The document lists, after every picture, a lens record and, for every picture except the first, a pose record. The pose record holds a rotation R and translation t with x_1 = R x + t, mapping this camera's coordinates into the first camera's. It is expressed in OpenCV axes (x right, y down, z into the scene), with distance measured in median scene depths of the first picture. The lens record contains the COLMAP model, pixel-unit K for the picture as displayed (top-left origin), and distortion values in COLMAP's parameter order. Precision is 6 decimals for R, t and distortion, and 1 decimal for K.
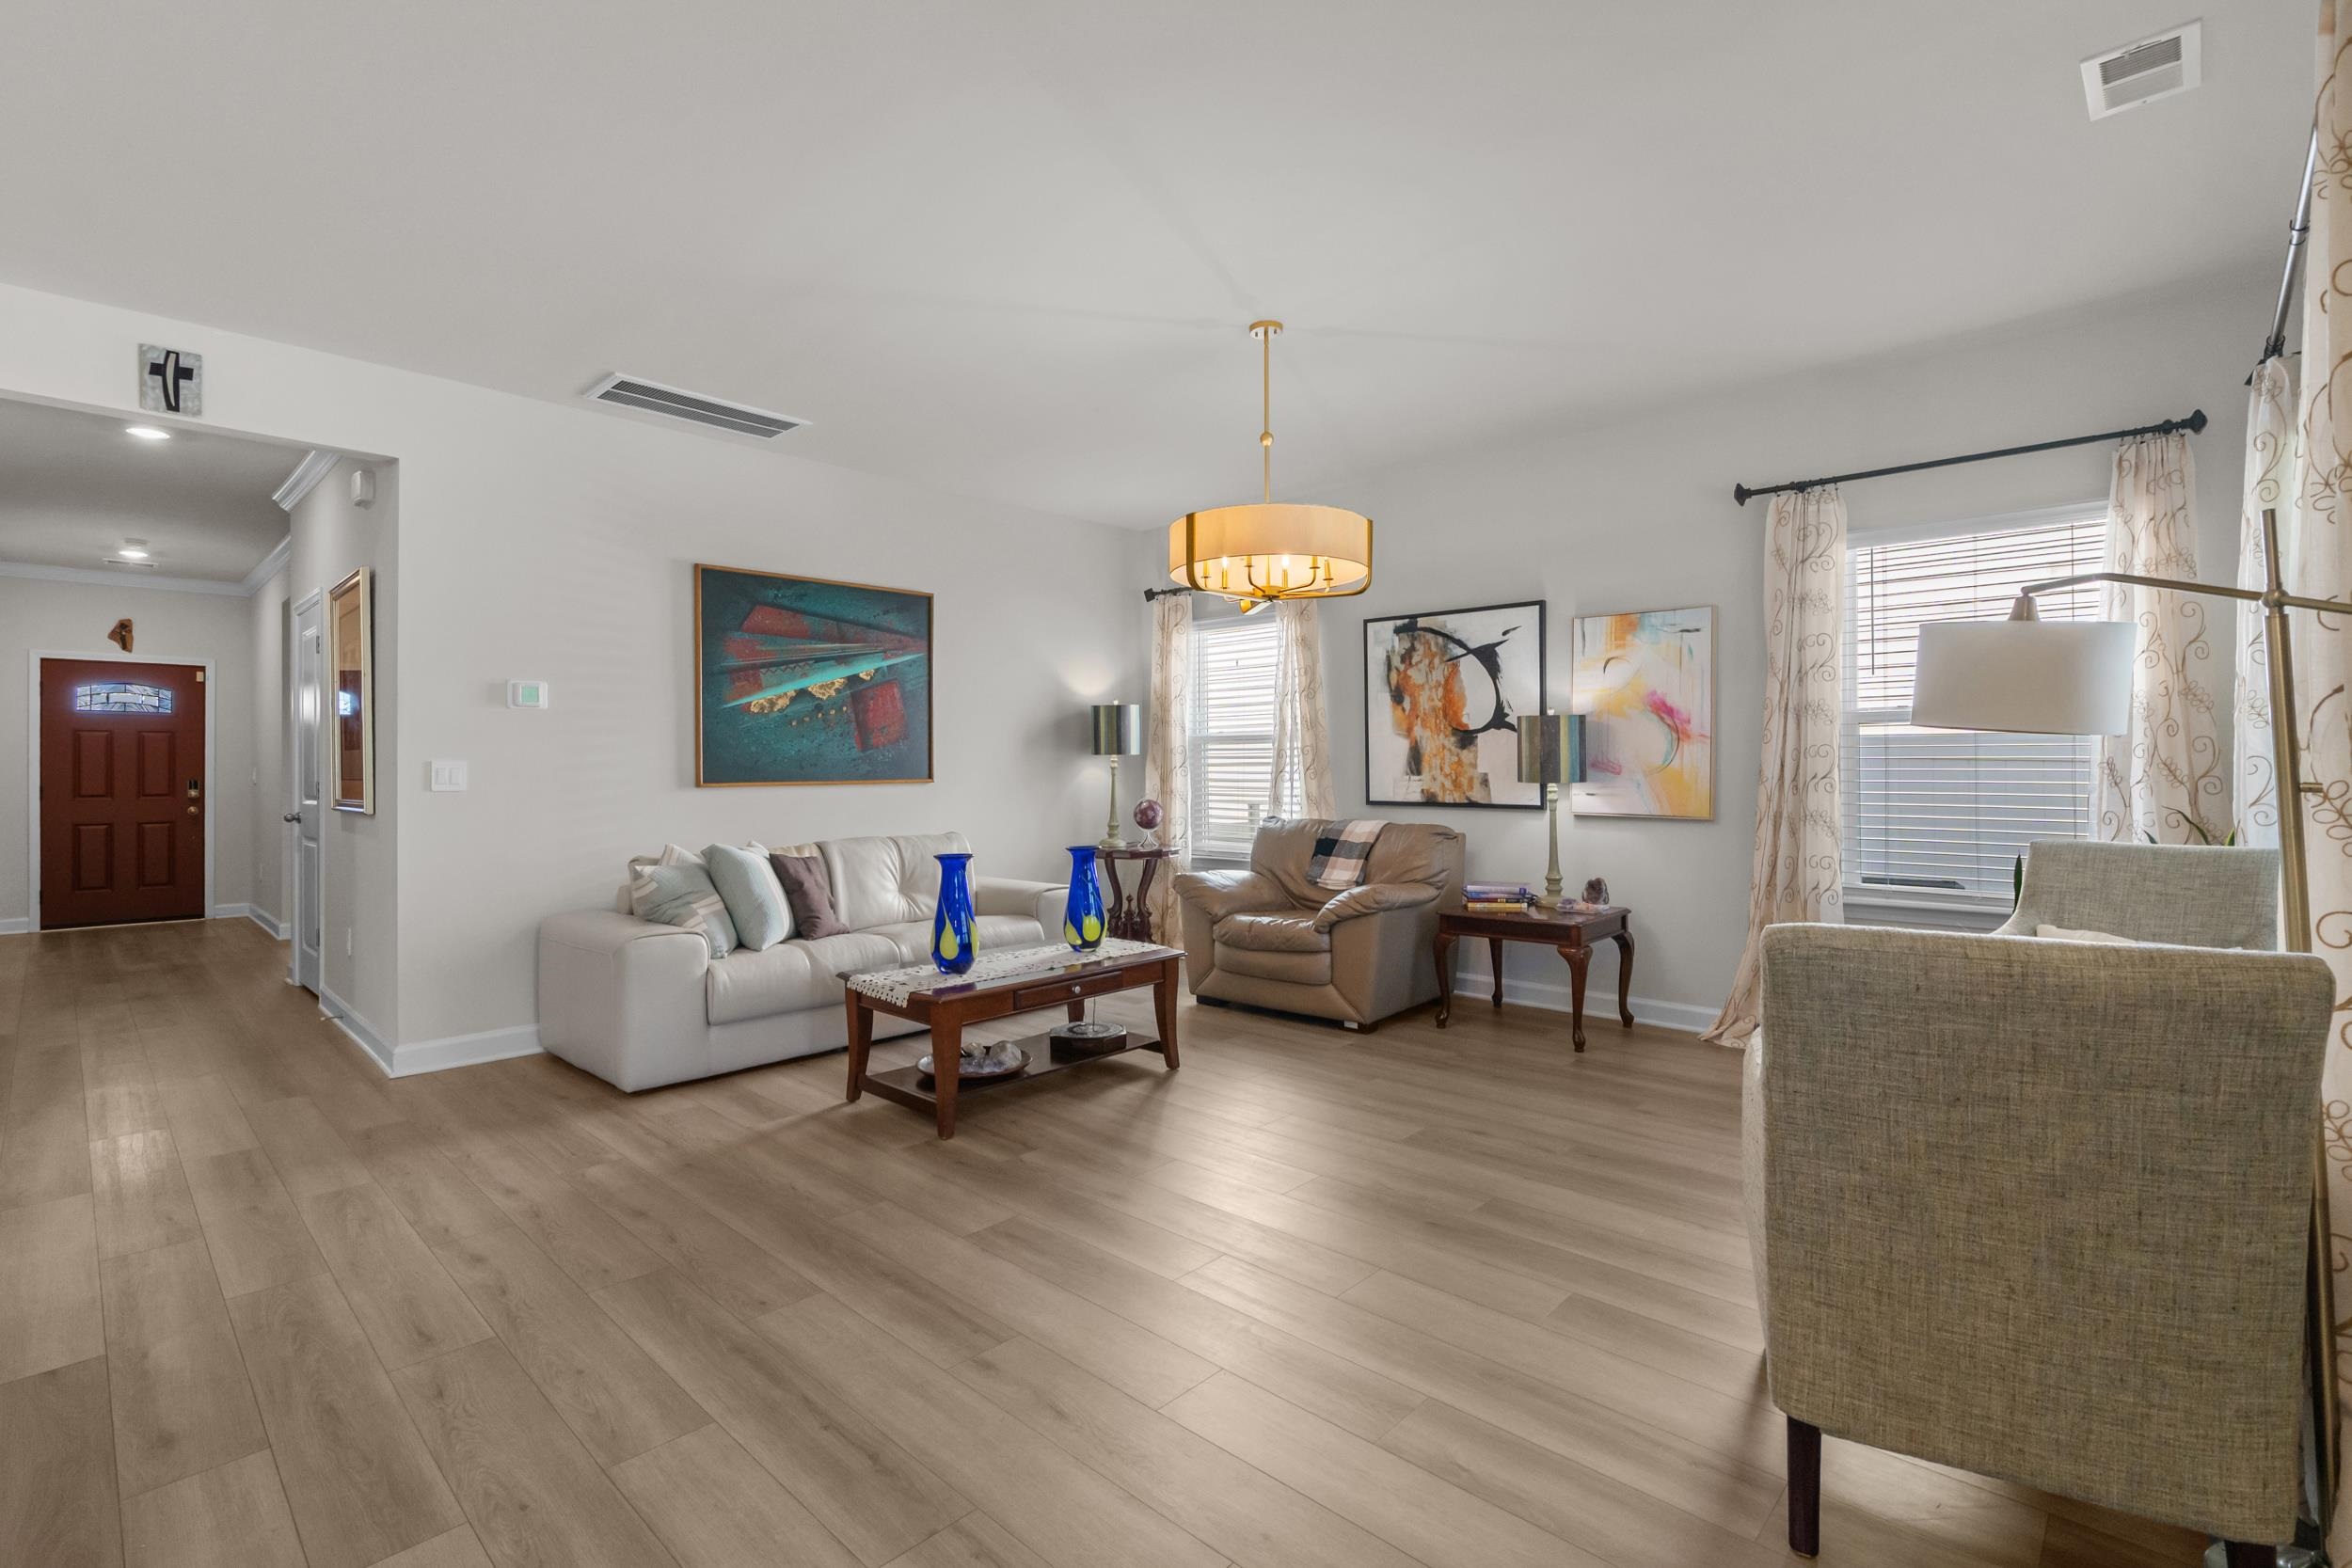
lens RADIAL K [[1068.3, 0, 1166.8], [0, 1068.3, 766.8], [0, 0, 1]] dist [-0.002272, 0.000126]
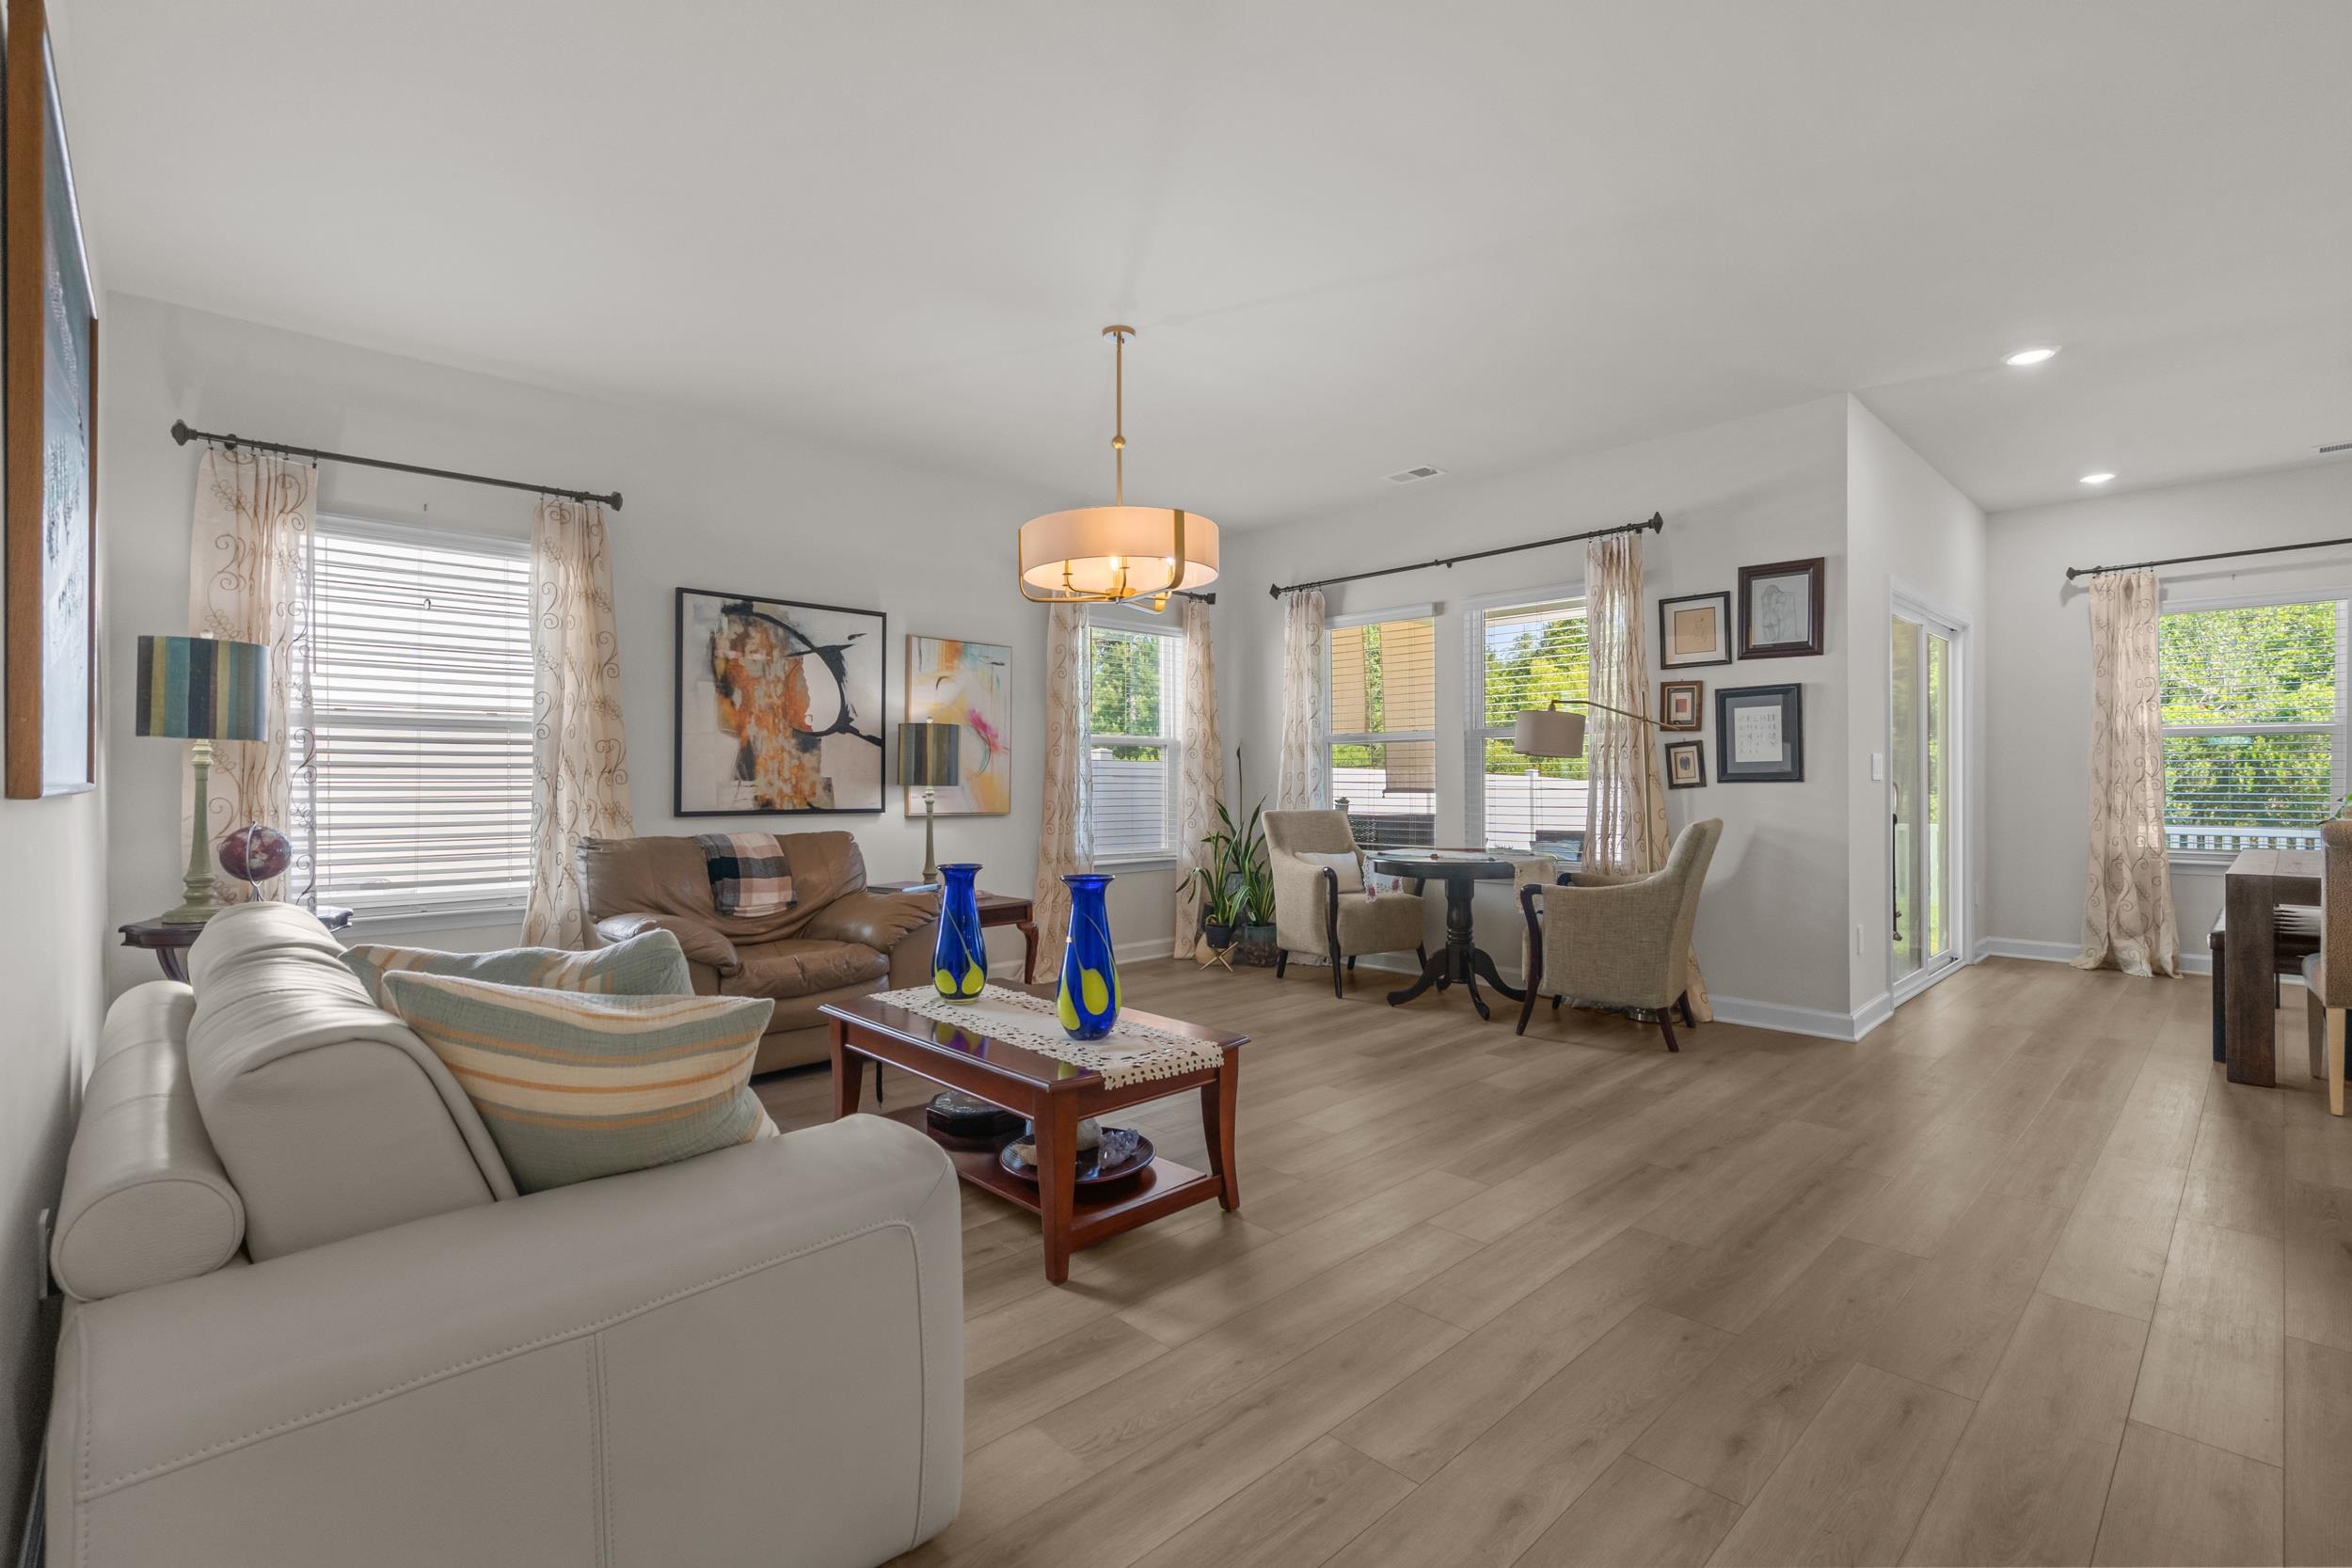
lens RADIAL K [[1068.3, 0, 1169.5], [0, 1068.3, 782.7], [0, 0, 1]] dist [-0.002272, 0.000126]
pose [[0.045200, 0.004375, 0.998968, -0.652002], [0.003802, 0.999982, -0.004551, 0.015860], [-0.998971, 0.004004, 0.045183, 0.641102]]
